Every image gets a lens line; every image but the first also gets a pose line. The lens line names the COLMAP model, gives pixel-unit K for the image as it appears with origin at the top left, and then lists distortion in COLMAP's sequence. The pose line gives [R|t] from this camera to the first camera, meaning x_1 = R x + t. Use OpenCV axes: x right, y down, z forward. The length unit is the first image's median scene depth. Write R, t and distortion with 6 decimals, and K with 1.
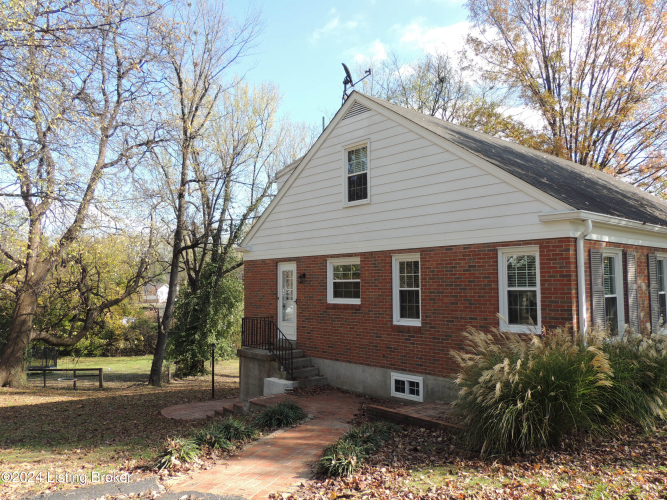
lens RADIAL K [[546.6, 0, 331.4], [0, 546.6, 249.4], [0, 0, 1]] dist [-0.011635, 0.009878]
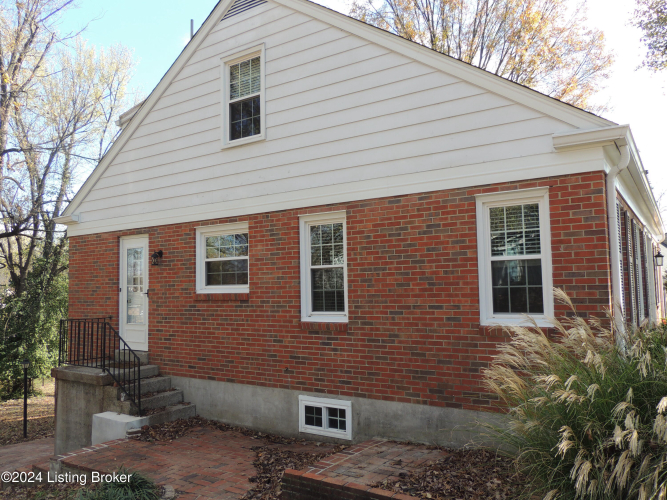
lens RADIAL K [[546.6, 0, 332.8], [0, 546.6, 246.0], [0, 0, 1]] dist [-0.011635, 0.009878]
pose [[0.968171, 0.005376, 0.250233, -0.014129], [-0.002378, 0.999922, -0.012283, 0.050374], [-0.250280, 0.011297, 0.968108, 0.325876]]
